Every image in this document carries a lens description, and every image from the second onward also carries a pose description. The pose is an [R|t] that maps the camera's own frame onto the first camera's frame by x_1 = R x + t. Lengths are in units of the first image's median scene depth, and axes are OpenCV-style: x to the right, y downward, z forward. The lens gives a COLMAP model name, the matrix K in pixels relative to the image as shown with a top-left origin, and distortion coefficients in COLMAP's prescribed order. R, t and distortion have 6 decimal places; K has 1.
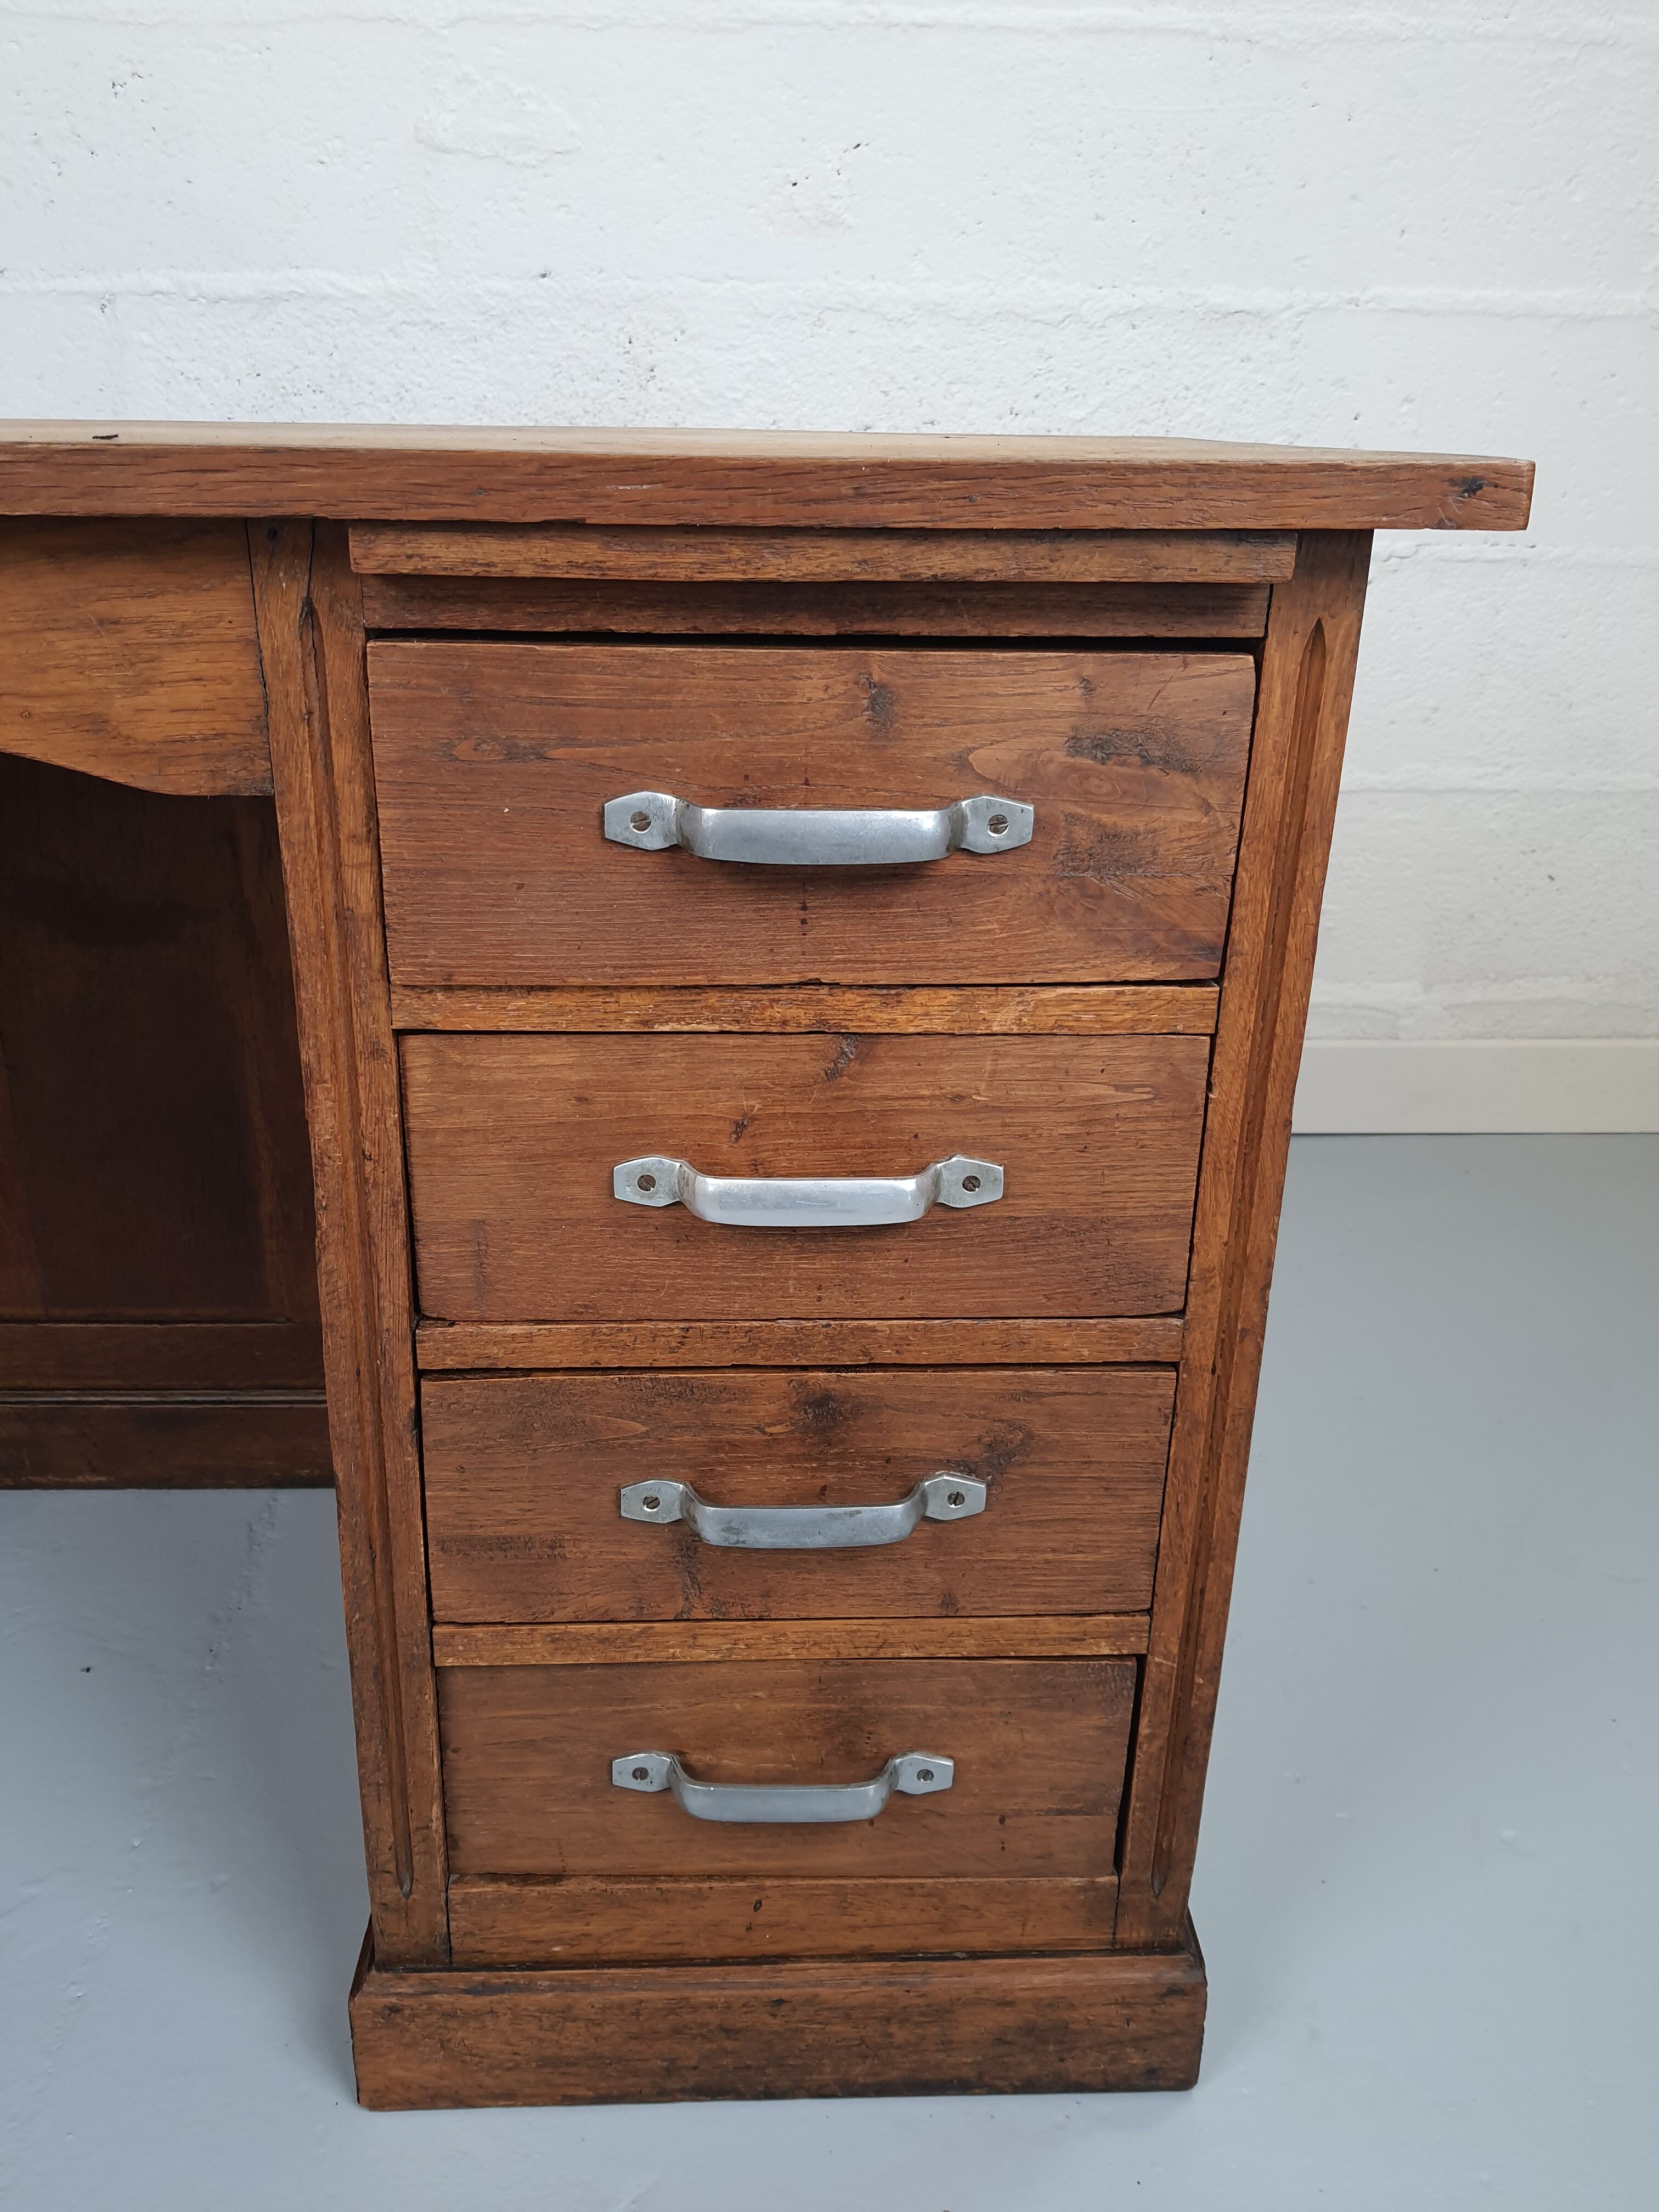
lens RADIAL K [[1757.8, 0, 813.7], [0, 1757.8, 1098.6], [0, 0, 1]] dist [0.060841, -0.111666]
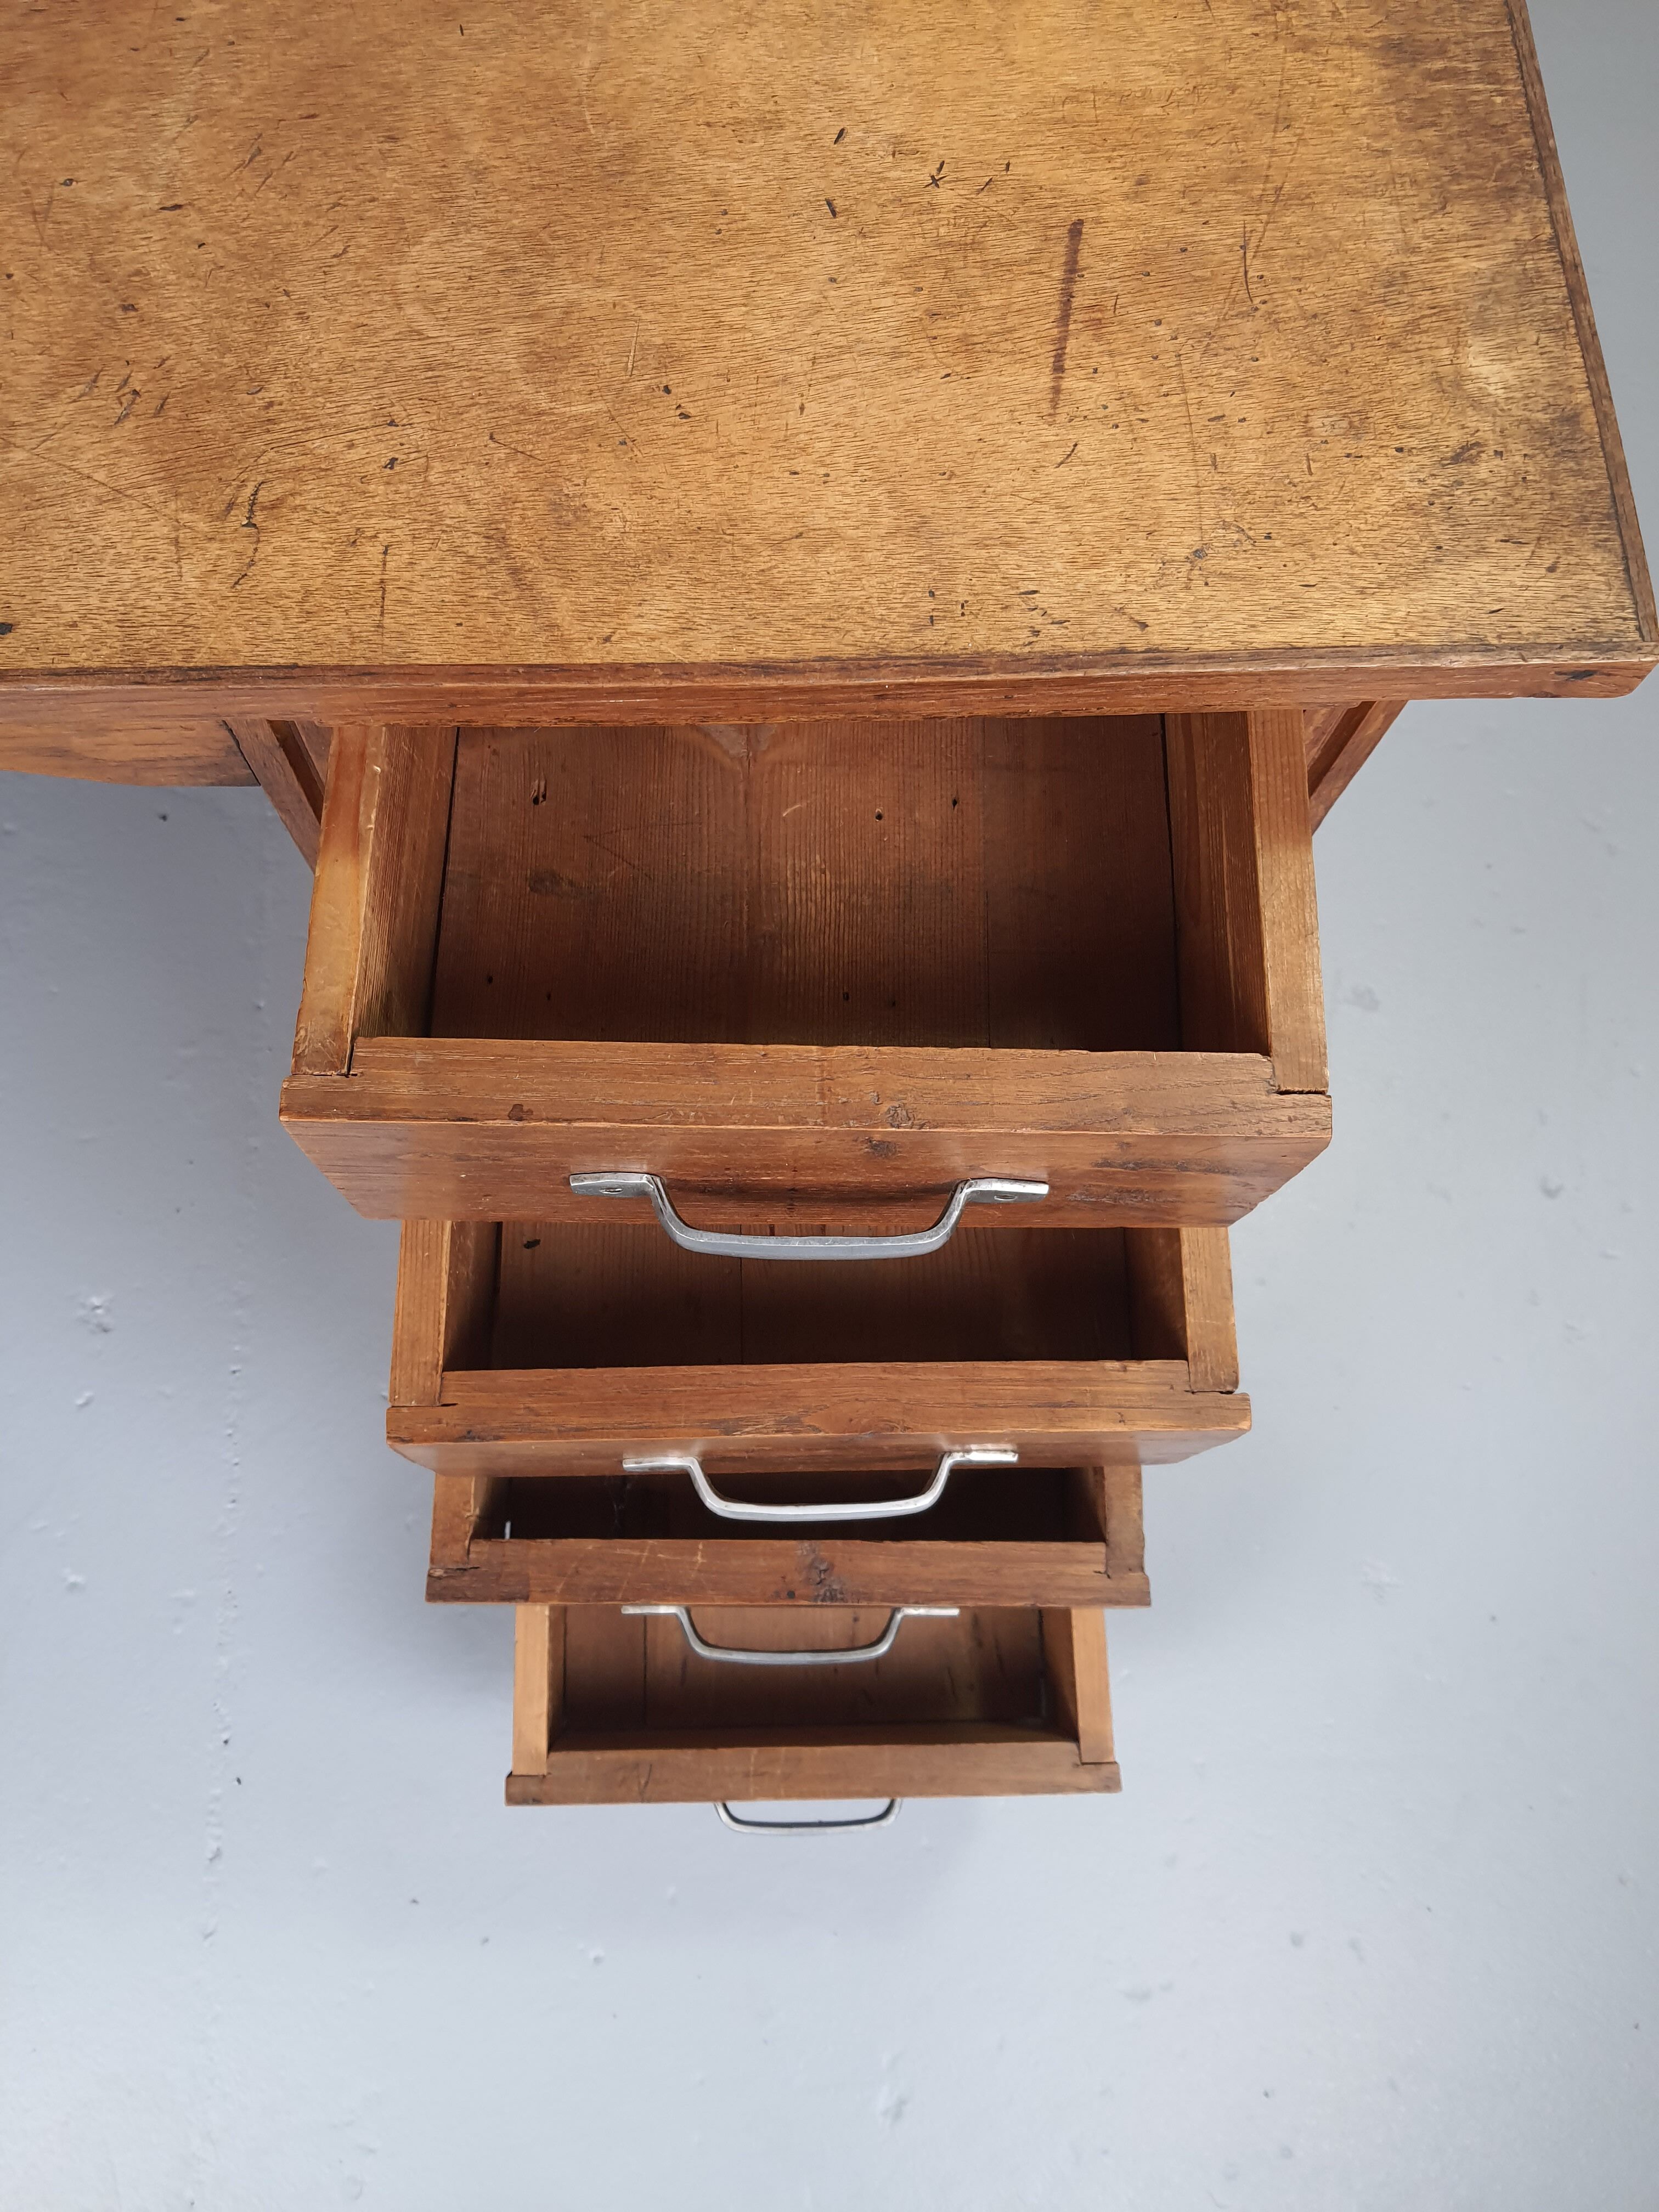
lens RADIAL K [[1757.8, 0, 811.0], [0, 1757.8, 1106.1], [0, 0, 1]] dist [0.060841, -0.111666]
pose [[0.999892, 0.007694, 0.012554, -0.012266], [-0.014594, 0.630793, 0.775814, -0.614361], [-0.001950, -0.775913, 0.630837, 0.193213]]
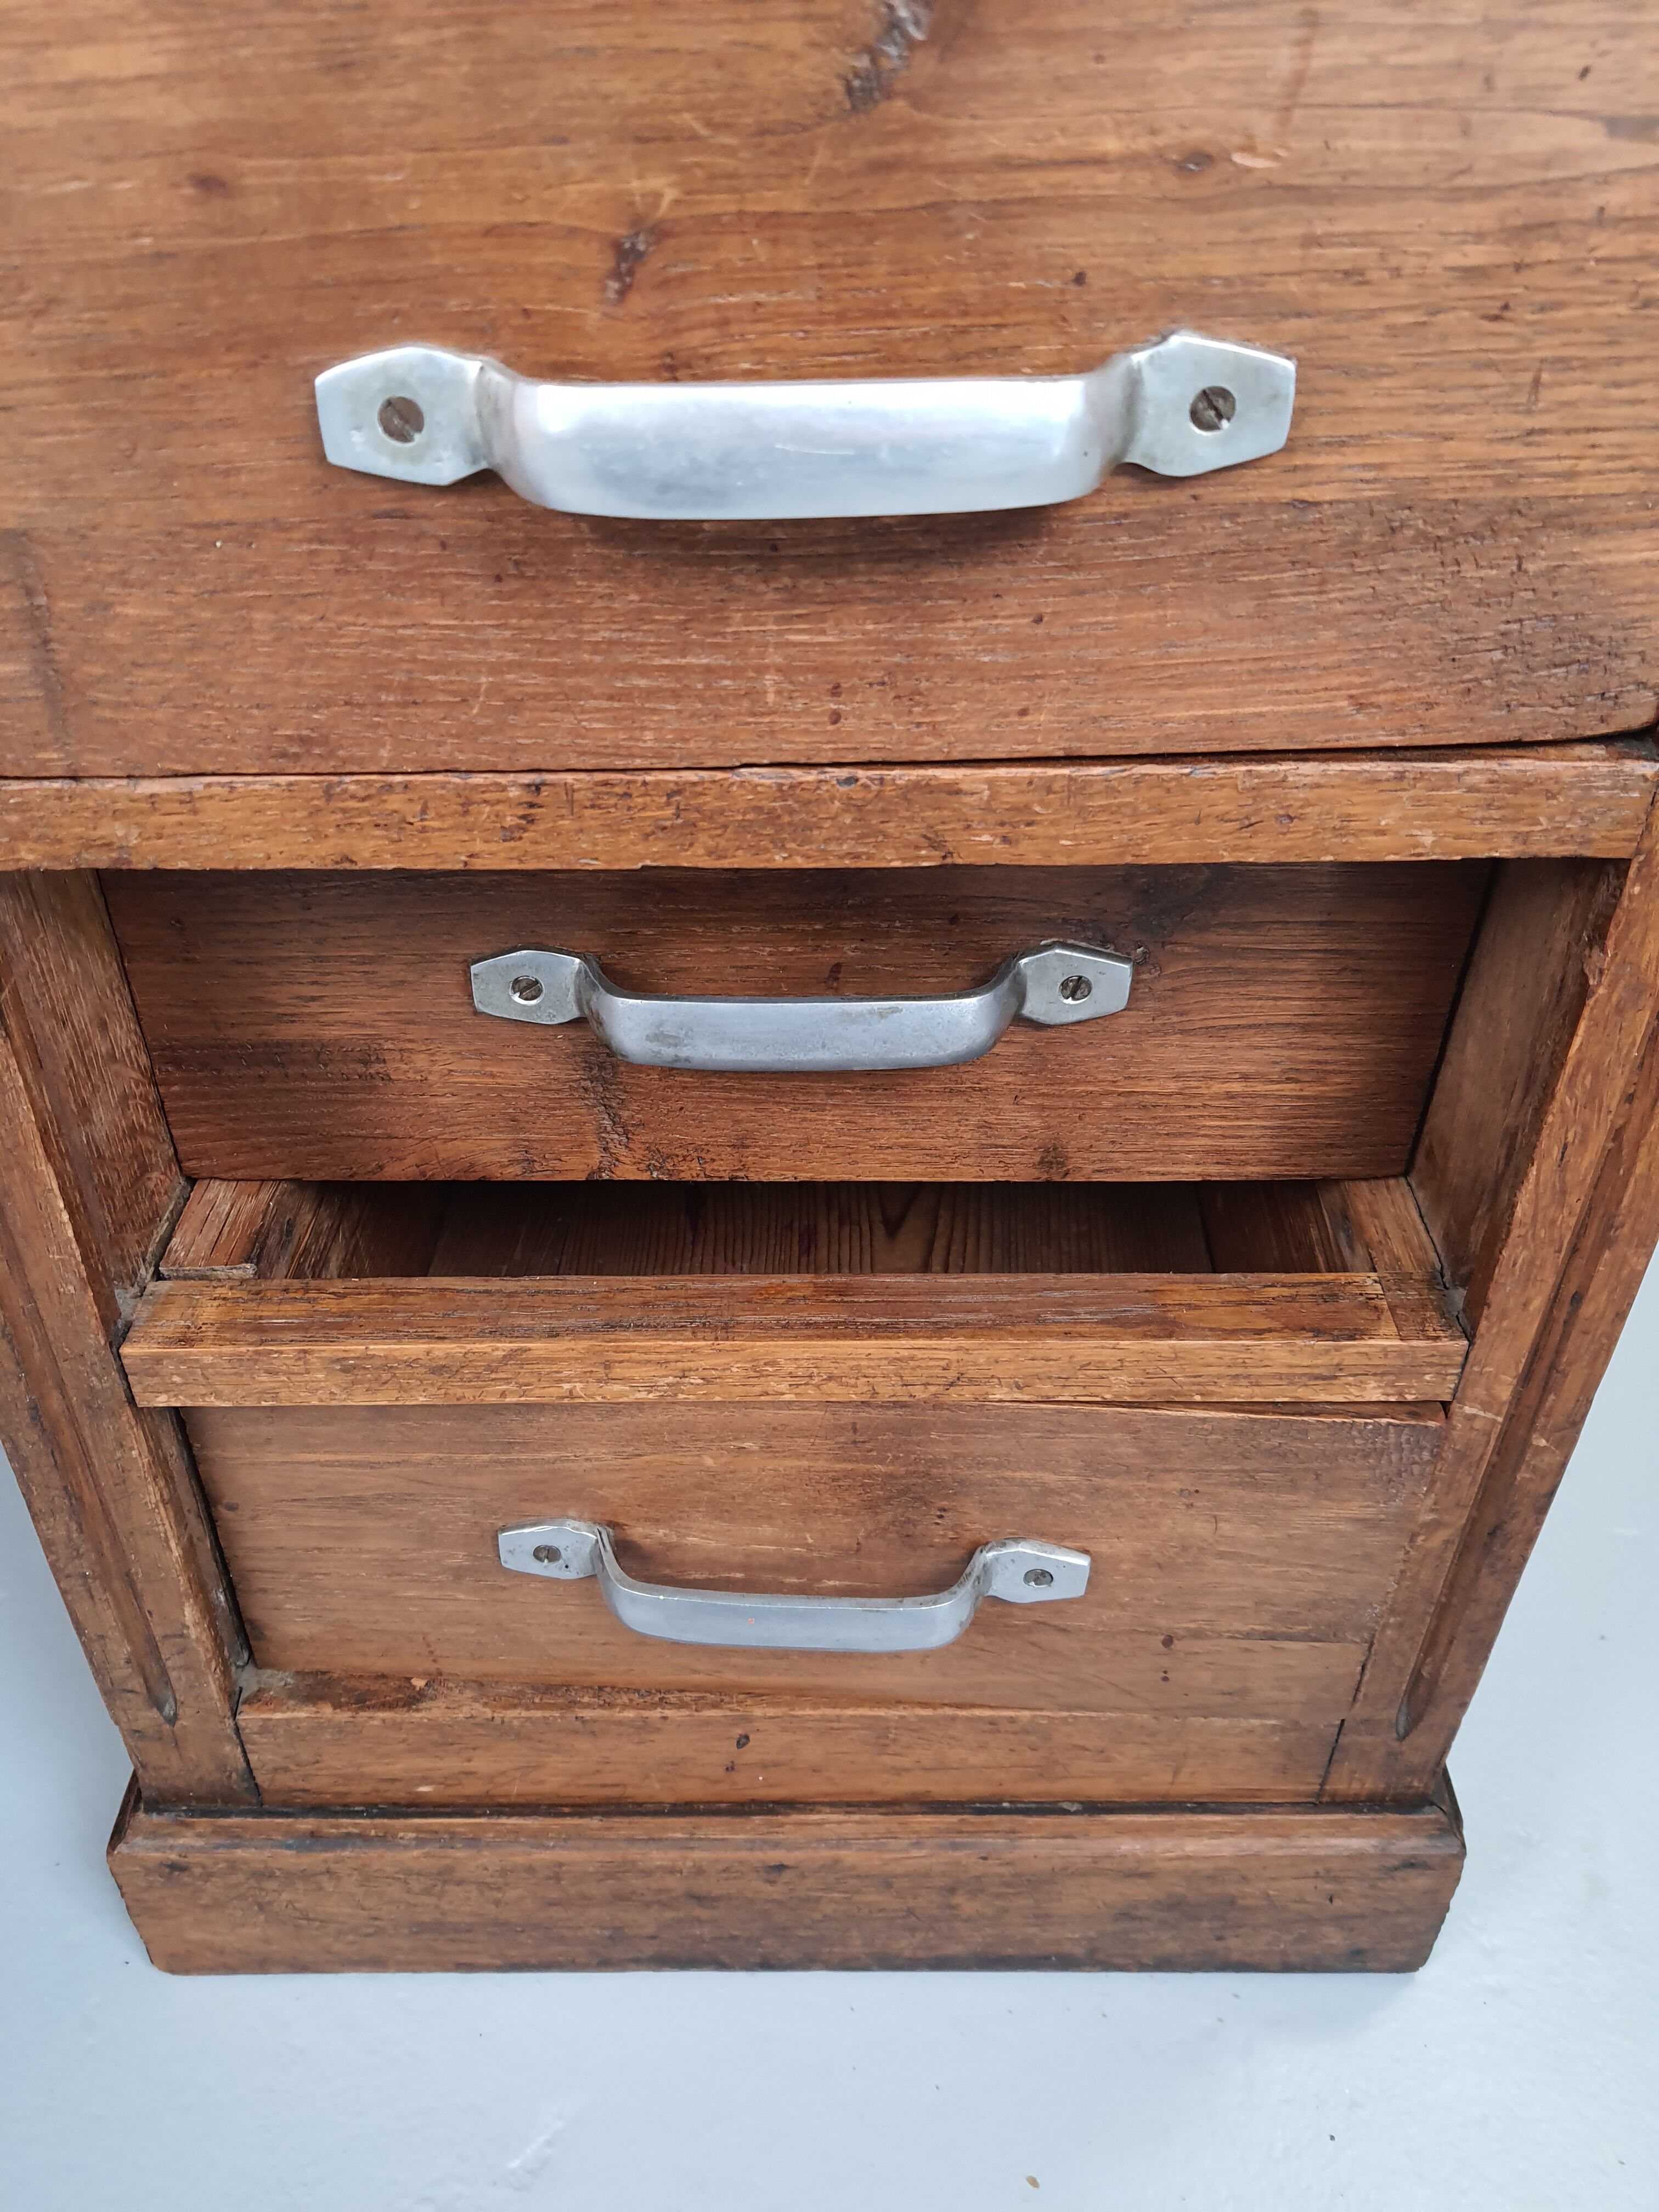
lens RADIAL K [[1757.8, 0, 793.0], [0, 1757.8, 1096.3], [0, 0, 1]] dist [0.060841, -0.111666]
pose [[0.998960, 0.008713, -0.044749, 0.011439], [0.003870, 0.961814, 0.273675, 0.072606], [0.045424, -0.273564, 0.960781, 0.470213]]
